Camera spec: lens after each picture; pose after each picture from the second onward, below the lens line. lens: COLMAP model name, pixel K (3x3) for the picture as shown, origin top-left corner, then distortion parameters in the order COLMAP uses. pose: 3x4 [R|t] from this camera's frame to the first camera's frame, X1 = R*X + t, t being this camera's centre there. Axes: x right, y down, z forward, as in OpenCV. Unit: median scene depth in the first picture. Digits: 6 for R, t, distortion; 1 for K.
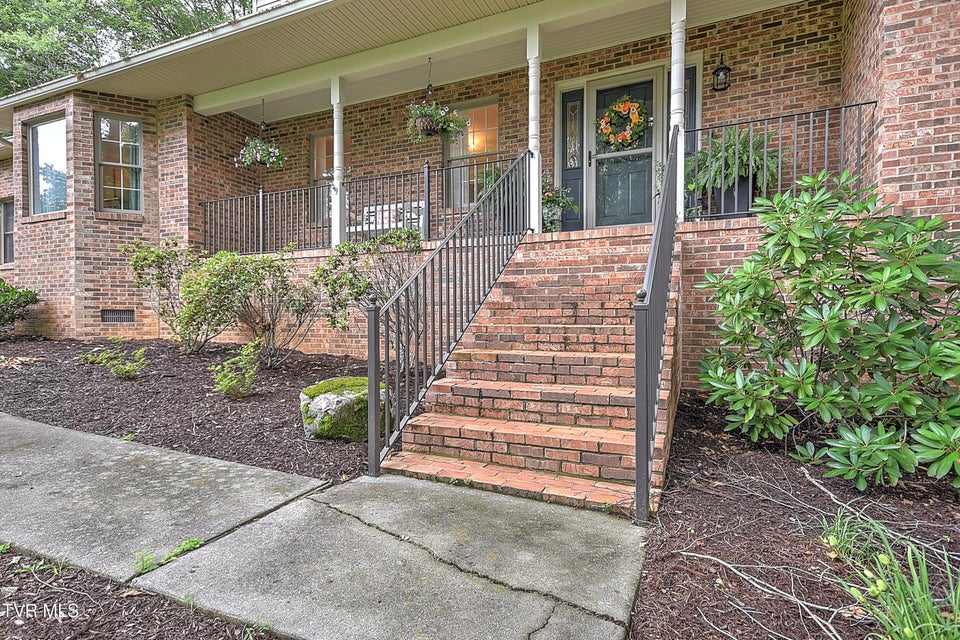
lens RADIAL K [[506.6, 0, 471.6], [0, 506.6, 319.3], [0, 0, 1]] dist [0.032953, -0.000176]
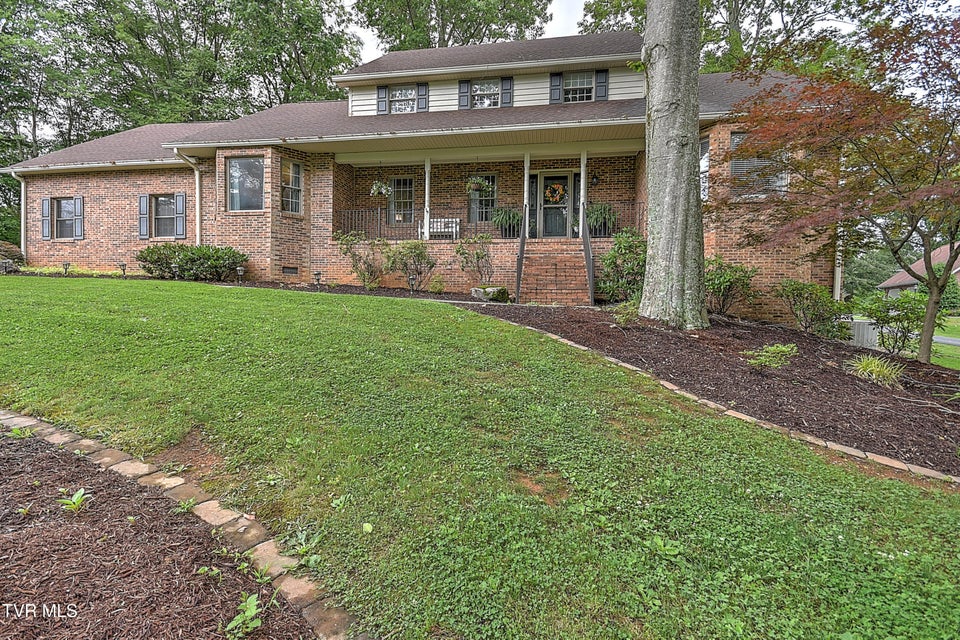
lens RADIAL K [[435.8, 0, 478.6], [0, 435.8, 320.8], [0, 0, 1]] dist [0.020188, -0.010633]
pose [[0.963162, 0.007081, 0.268830, -0.476500], [-0.014766, 0.999538, 0.026576, 0.124408], [-0.268518, -0.029566, 0.962821, -0.696713]]
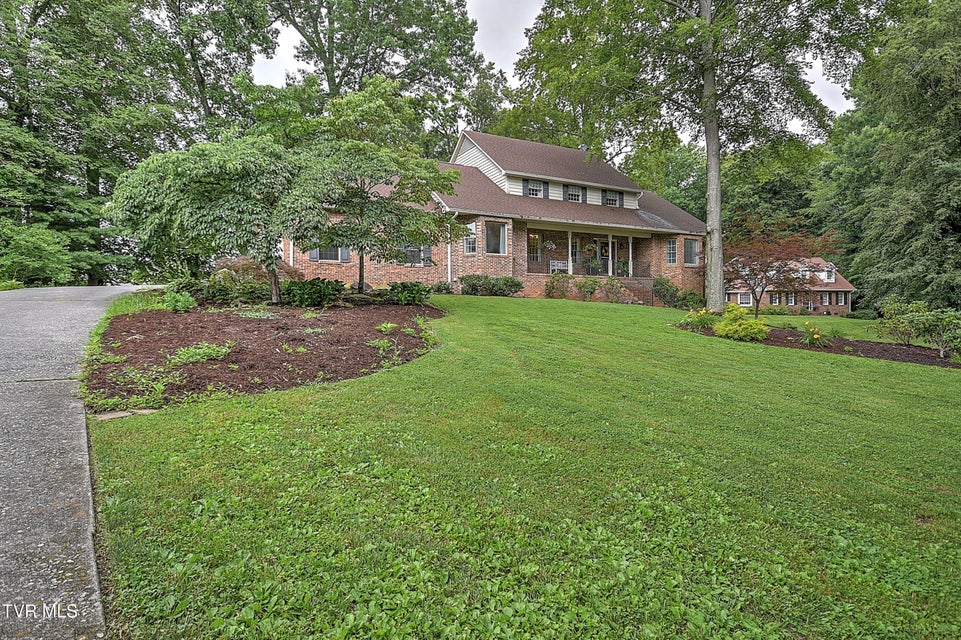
lens RADIAL K [[564.1, 0, 483.0], [0, 564.1, 316.5], [0, 0, 1]] dist [-0.000806, 0.000199]
pose [[0.585563, -0.001376, 0.810626, -3.647590], [0.006961, 0.999970, -0.003331, 0.167594], [-0.810597, 0.007593, 0.585555, -0.855583]]
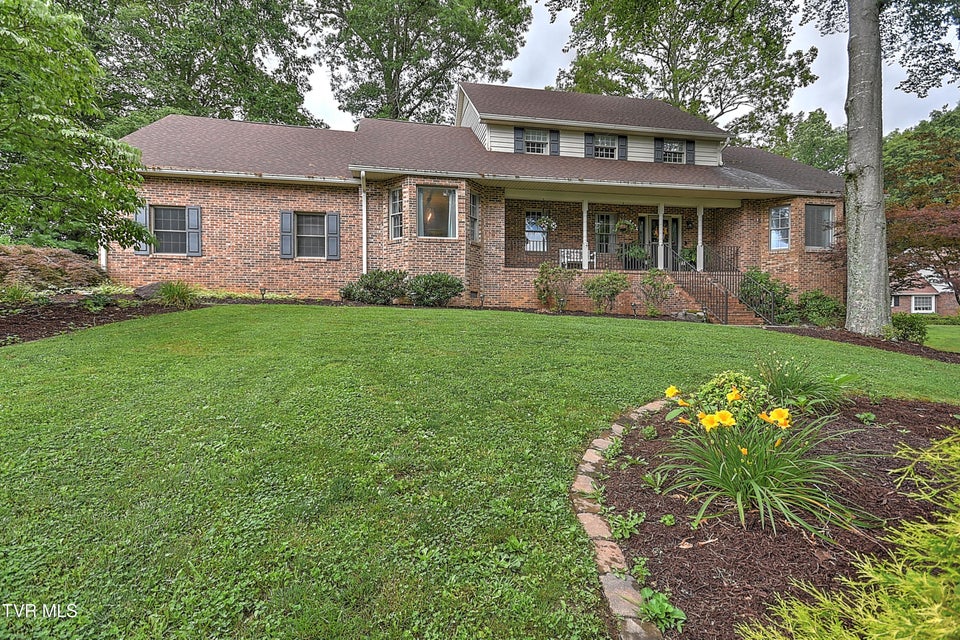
lens RADIAL K [[460.4, 0, 475.2], [0, 460.4, 320.9], [0, 0, 1]] dist [0.016978, 0.000722]
pose [[0.810079, -0.002856, 0.586314, -1.760520], [0.001269, 0.999994, 0.003118, 0.090016], [-0.586320, -0.001782, 0.810078, -0.426720]]
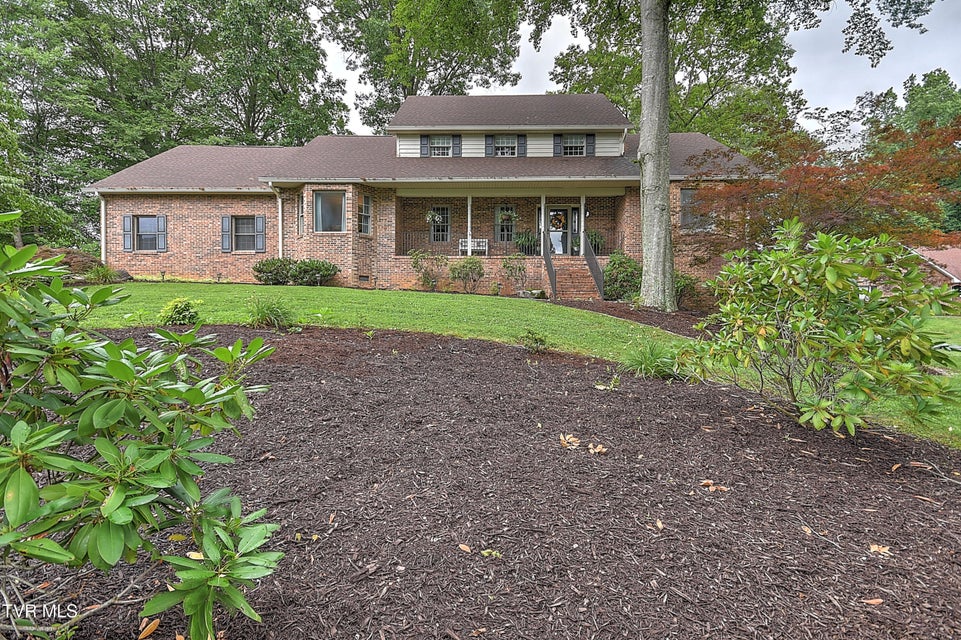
lens RADIAL K [[460.8, 0, 480.2], [0, 460.8, 323.7], [0, 0, 1]] dist [0.016978, 0.000722]
pose [[0.915018, -0.001701, 0.403410, -1.088911], [-0.002890, 0.999938, 0.010773, 0.182399], [-0.403403, -0.011023, 0.914956, -1.188417]]
